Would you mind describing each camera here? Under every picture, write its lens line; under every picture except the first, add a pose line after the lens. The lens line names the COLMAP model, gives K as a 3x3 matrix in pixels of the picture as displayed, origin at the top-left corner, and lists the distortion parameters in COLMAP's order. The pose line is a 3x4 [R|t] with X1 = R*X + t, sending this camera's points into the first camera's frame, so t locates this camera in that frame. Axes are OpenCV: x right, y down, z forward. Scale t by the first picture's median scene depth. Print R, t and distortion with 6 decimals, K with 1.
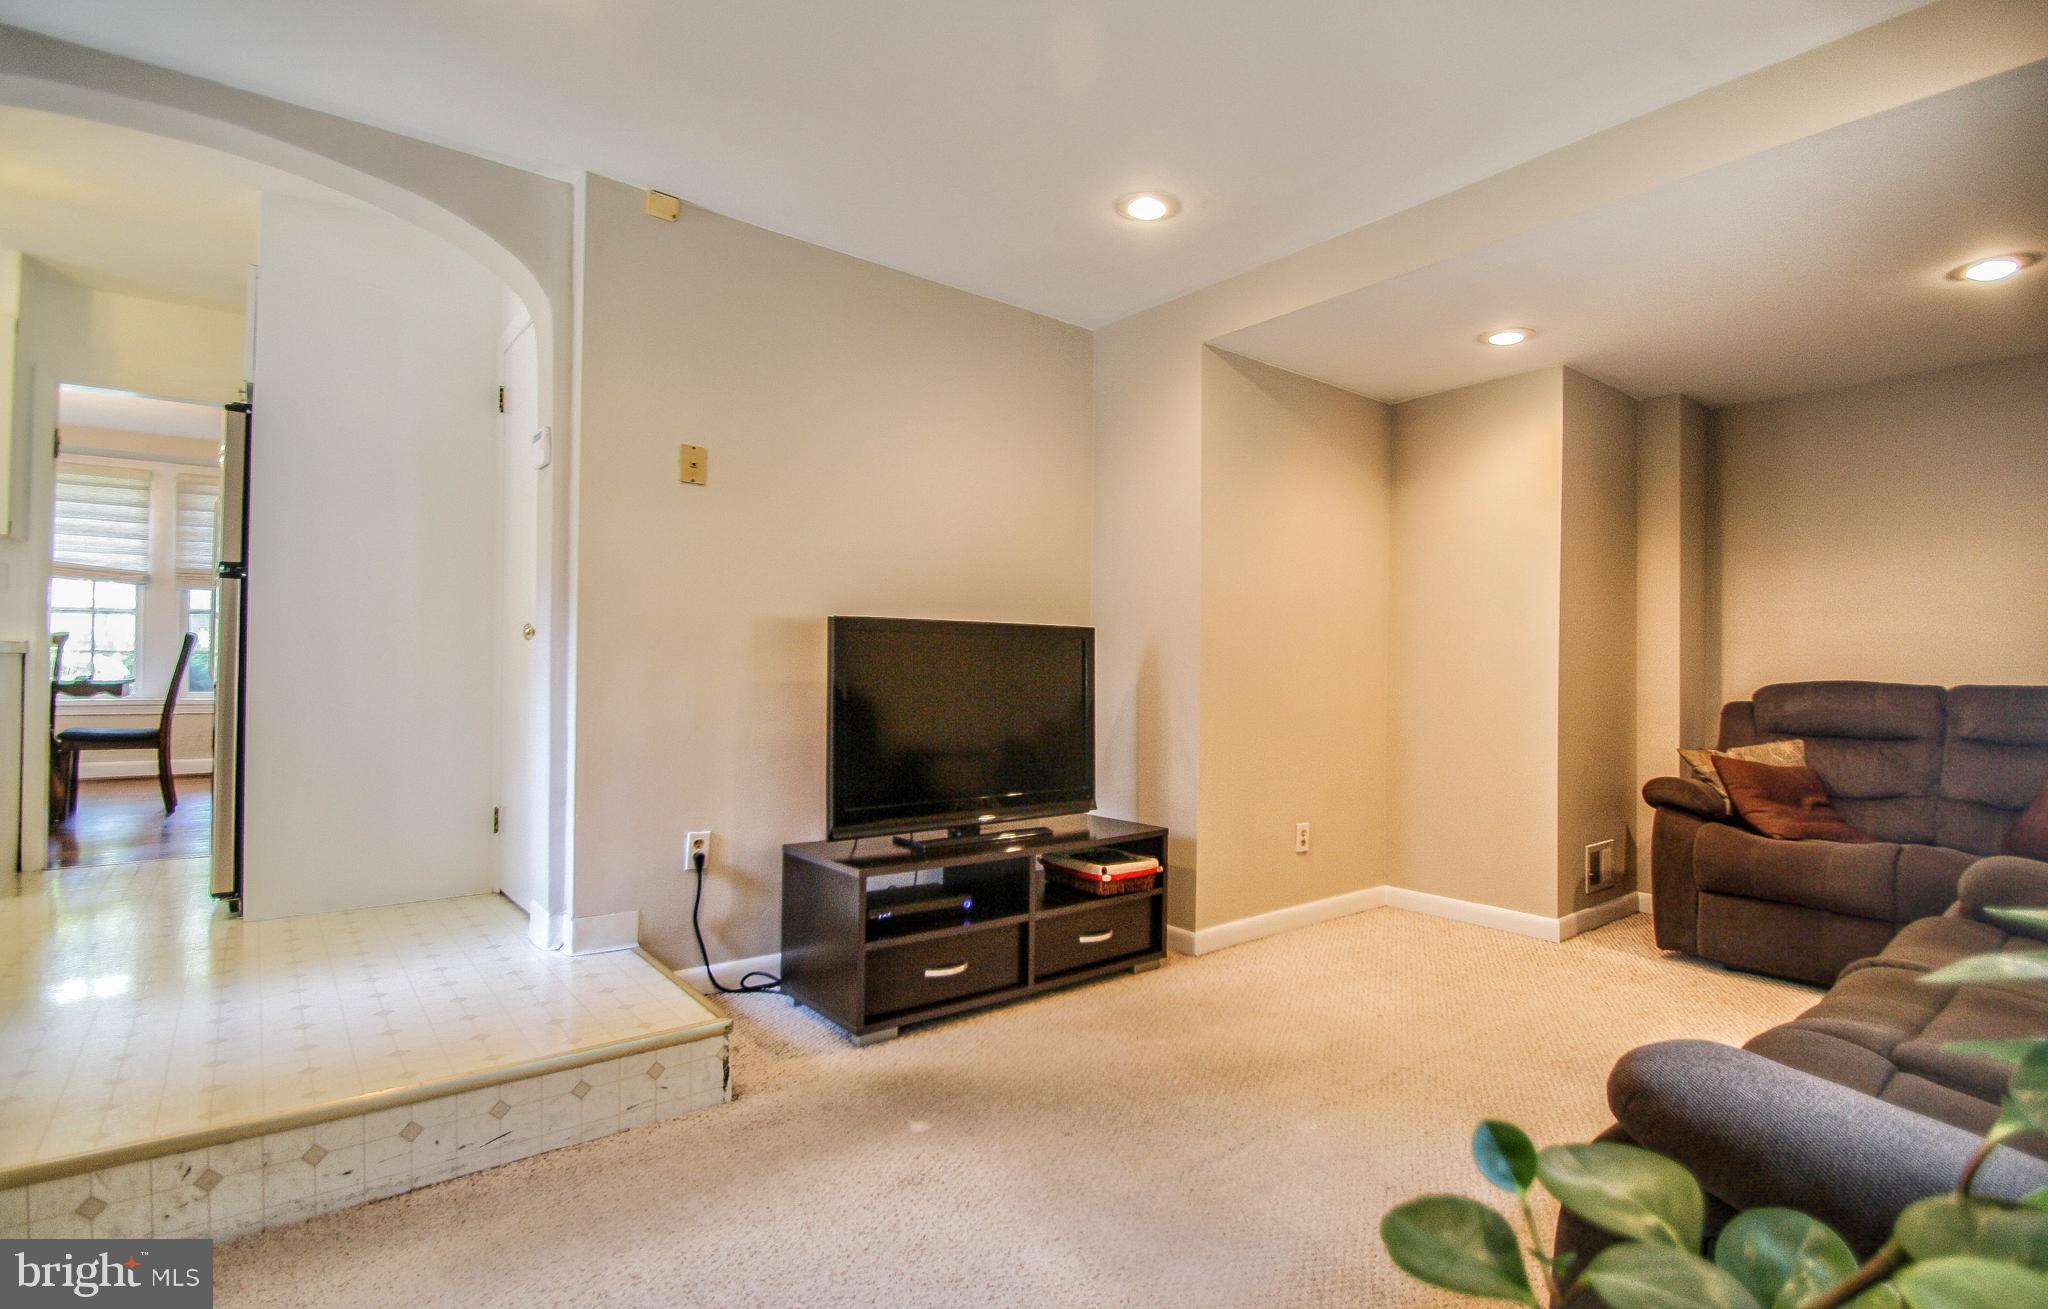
lens RADIAL K [[993.5, 0, 1032.0], [0, 993.5, 660.3], [0, 0, 1]] dist [-0.001610, 0.000021]
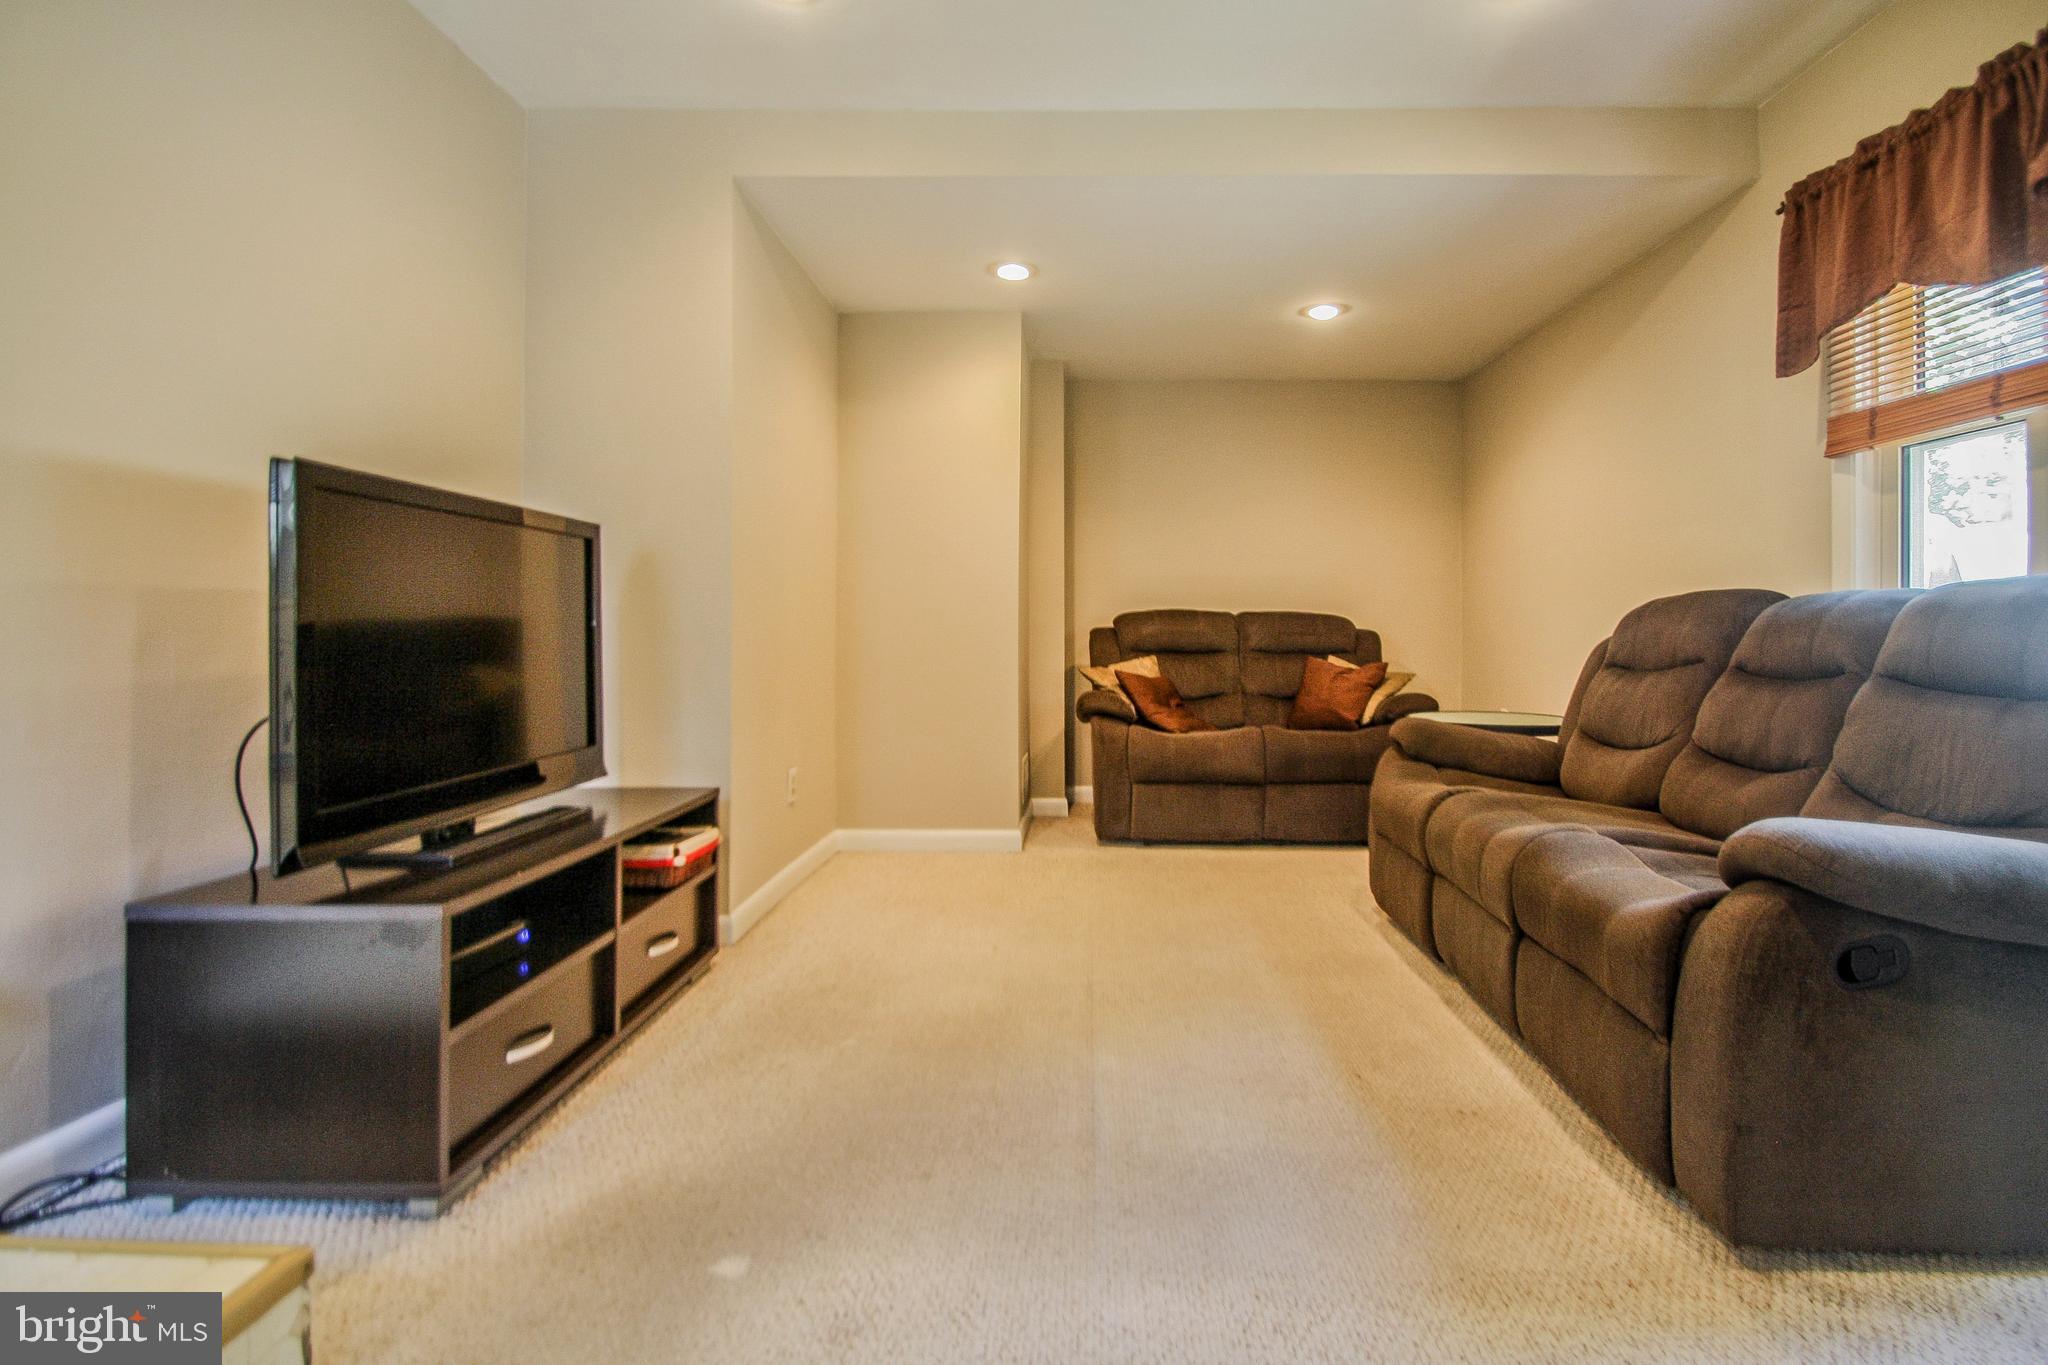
lens RADIAL K [[1028.1, 0, 1110.6], [0, 1028.1, 620.8], [0, 0, 1]] dist [-0.001076, -0.009788]
pose [[0.618302, 0.000889, 0.785940, -0.305363], [-0.004385, 0.999988, 0.002319, 0.035703], [-0.785928, -0.004881, 0.618299, 0.261601]]
